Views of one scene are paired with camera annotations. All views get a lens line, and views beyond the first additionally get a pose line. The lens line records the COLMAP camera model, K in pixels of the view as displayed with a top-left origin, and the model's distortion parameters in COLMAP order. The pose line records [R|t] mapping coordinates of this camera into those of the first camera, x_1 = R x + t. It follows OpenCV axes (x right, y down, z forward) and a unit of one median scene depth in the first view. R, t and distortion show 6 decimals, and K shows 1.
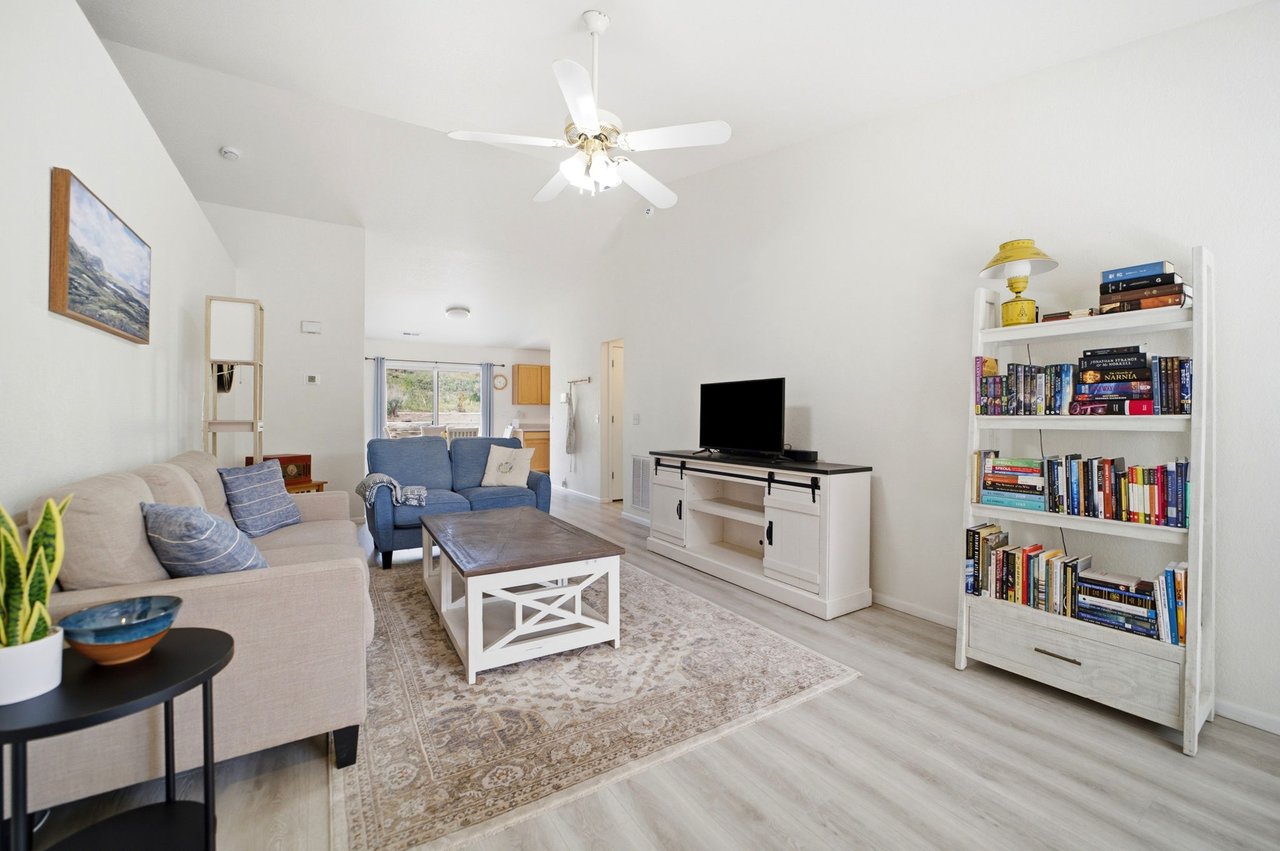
lens RADIAL K [[517.9, 0, 651.0], [0, 517.9, 409.2], [0, 0, 1]] dist [-0.043322, 0.012112]
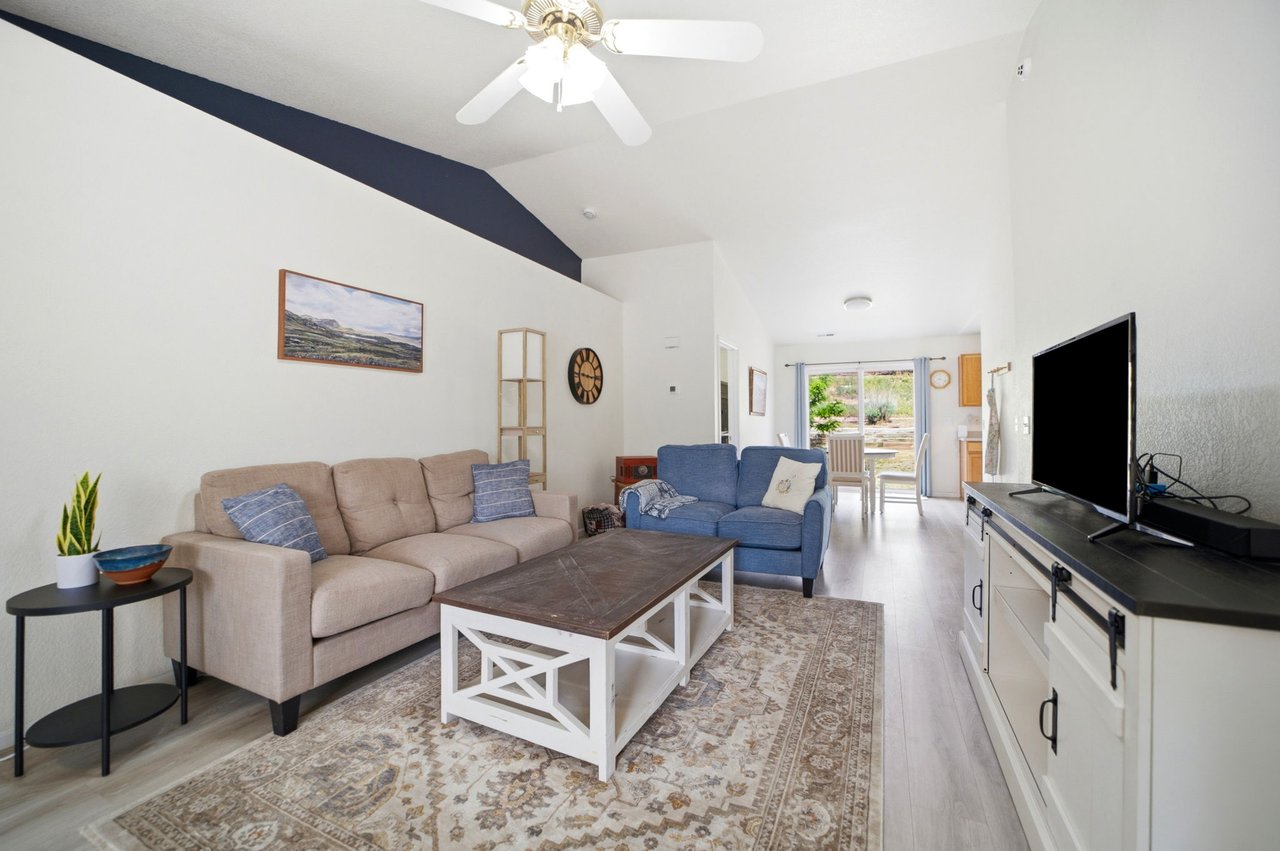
lens RADIAL K [[516.3, 0, 644.9], [0, 516.3, 414.7], [0, 0, 1]] dist [-0.020517, -0.000126]
pose [[0.532258, -0.016067, -0.846430, 0.535147], [0.015054, 0.999841, -0.009512, 0.011252], [0.846448, -0.007679, 0.532416, 0.734240]]
